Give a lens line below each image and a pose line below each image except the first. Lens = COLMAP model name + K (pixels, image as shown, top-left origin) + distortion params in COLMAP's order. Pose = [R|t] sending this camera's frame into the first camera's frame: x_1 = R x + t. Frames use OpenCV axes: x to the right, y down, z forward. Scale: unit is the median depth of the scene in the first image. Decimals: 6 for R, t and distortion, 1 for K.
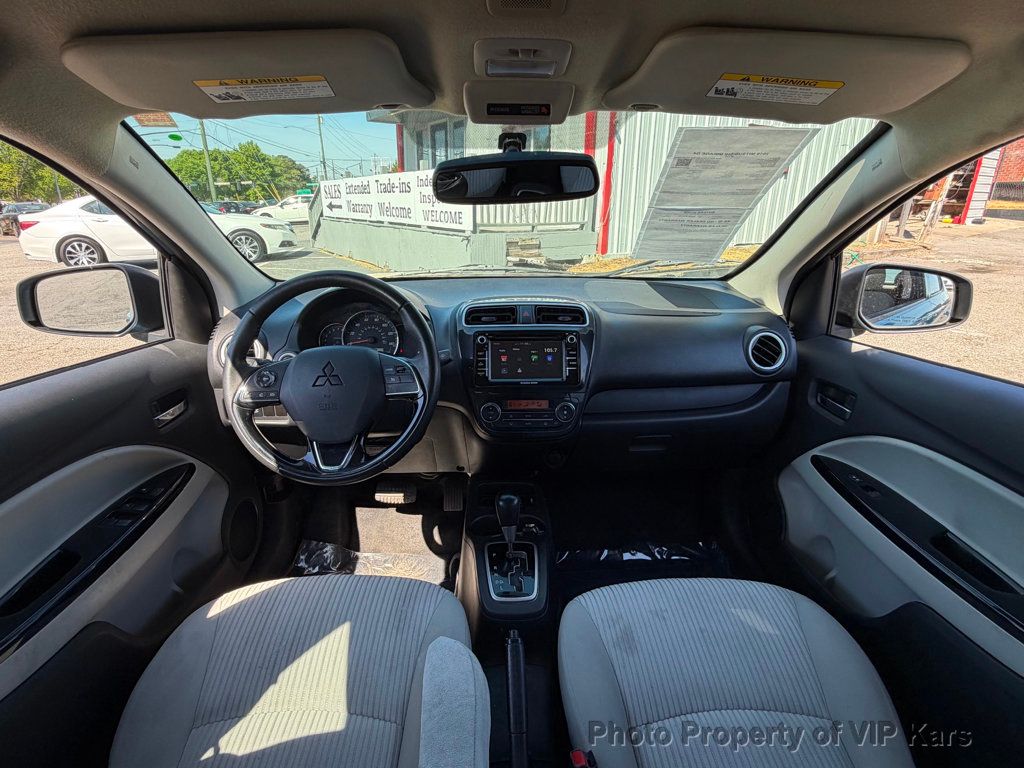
lens RADIAL K [[520.8, 0, 505.6], [0, 520.8, 382.8], [0, 0, 1]] dist [-0.005850, 0.008103]
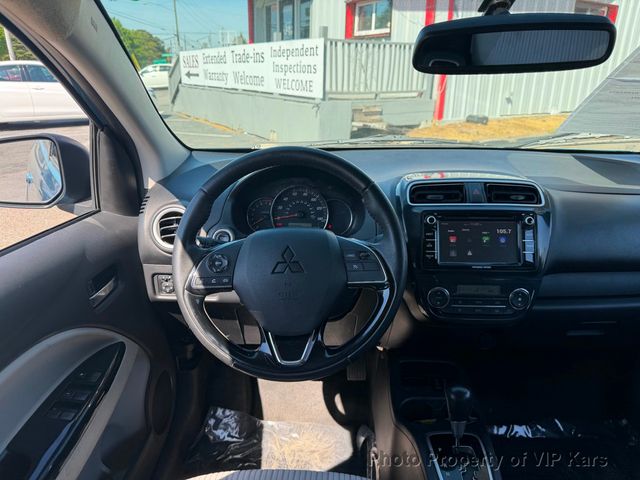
lens RADIAL K [[462.2, 0, 315.6], [0, 462.2, 240.1], [0, 0, 1]] dist [0.004791, -0.011794]
pose [[0.999080, 0.018787, -0.038544, -0.031348], [-0.018195, 0.999712, 0.015640, -0.007893], [0.038827, -0.014924, 0.999134, 0.023130]]
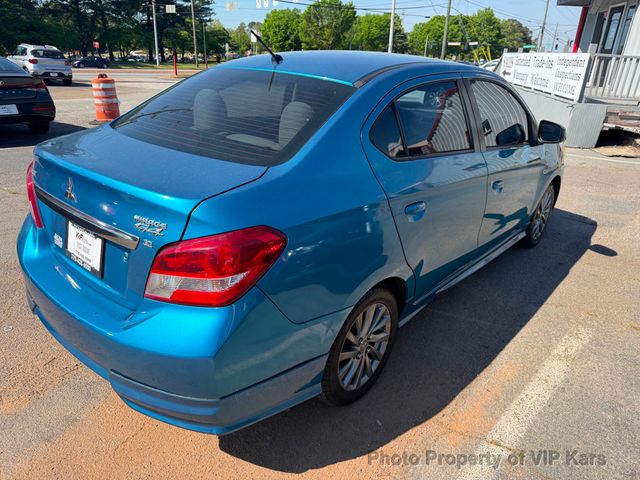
lens RADIAL K [[462.2, 0, 314.7], [0, 462.2, 235.5], [0, 0, 1]] dist [0.004791, -0.011794]
pose [[0.733519, 0.275828, -0.621184, 0.258736], [-0.258612, 0.958472, 0.120217, 0.074412], [0.628546, 0.072464, 0.774389, -0.322683]]
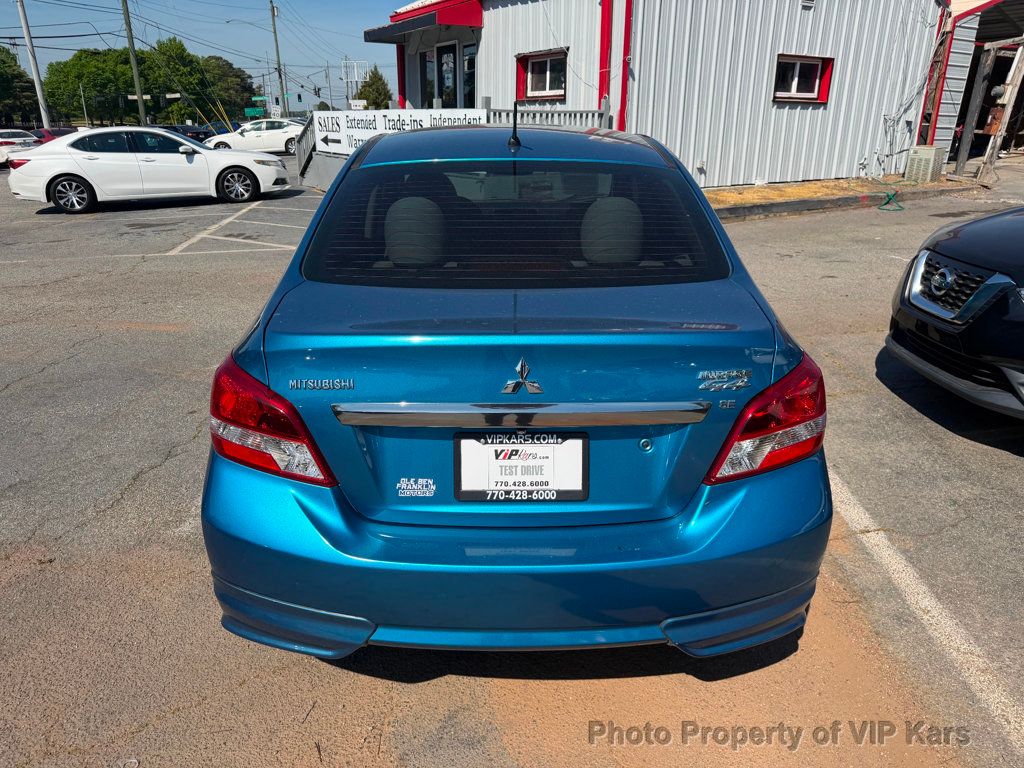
lens RADIAL K [[739.6, 0, 507.3], [0, 739.6, 388.3], [0, 0, 1]] dist [0.004791, -0.011794]
pose [[0.999714, 0.007284, -0.022782, 0.014615], [-0.006986, 0.999889, 0.013143, 0.113557], [0.022876, -0.012980, 0.999654, -0.446689]]
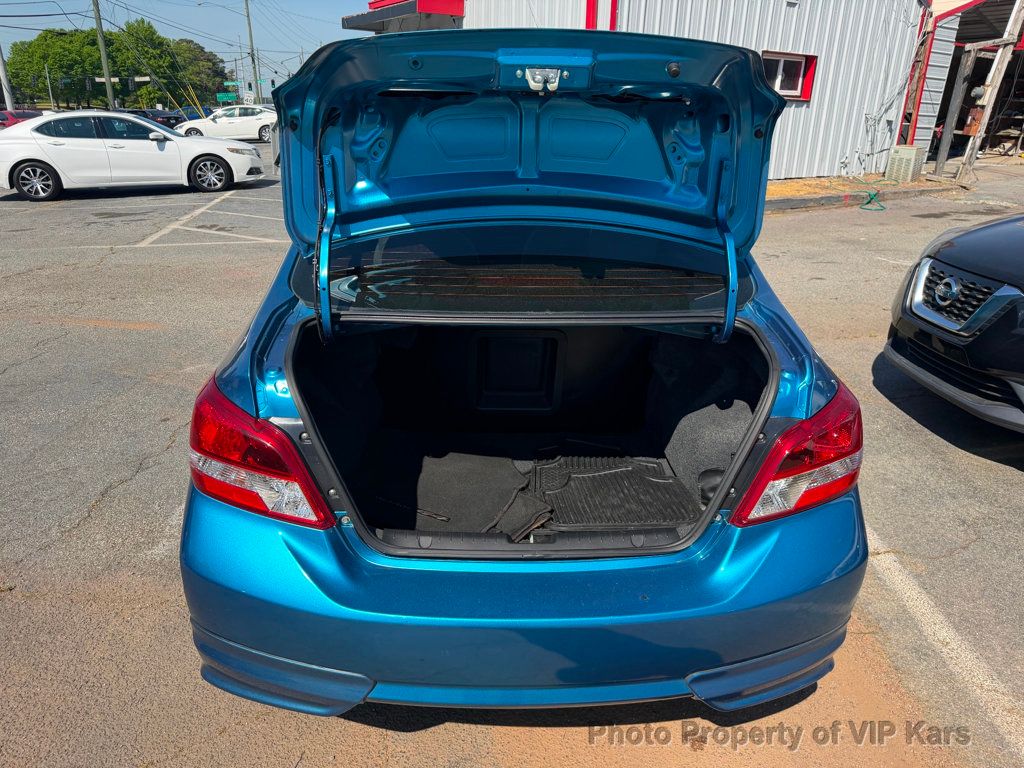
lens RADIAL K [[739.6, 0, 506.9], [0, 739.6, 387.0], [0, 0, 1]] dist [0.004791, -0.011794]
pose [[0.999842, 0.013521, 0.011521, 0.000398], [-0.013784, 0.999639, 0.023043, 0.099936], [-0.011205, -0.023198, 0.999668, -0.421236]]
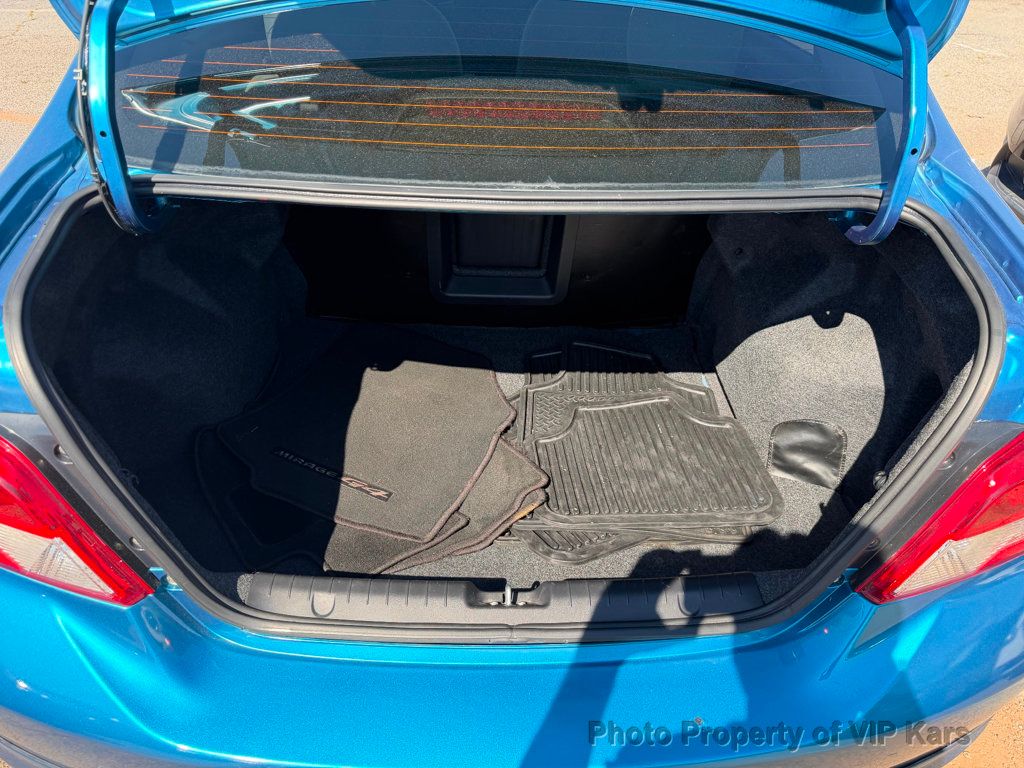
lens RADIAL K [[739.6, 0, 506.8], [0, 739.6, 402.5], [0, 0, 1]] dist [0.004791, -0.011794]
pose [[0.999426, 0.031152, 0.013294, 0.009783], [-0.033749, 0.949074, 0.313240, 0.072235], [-0.002859, -0.313509, 0.949581, -0.288577]]
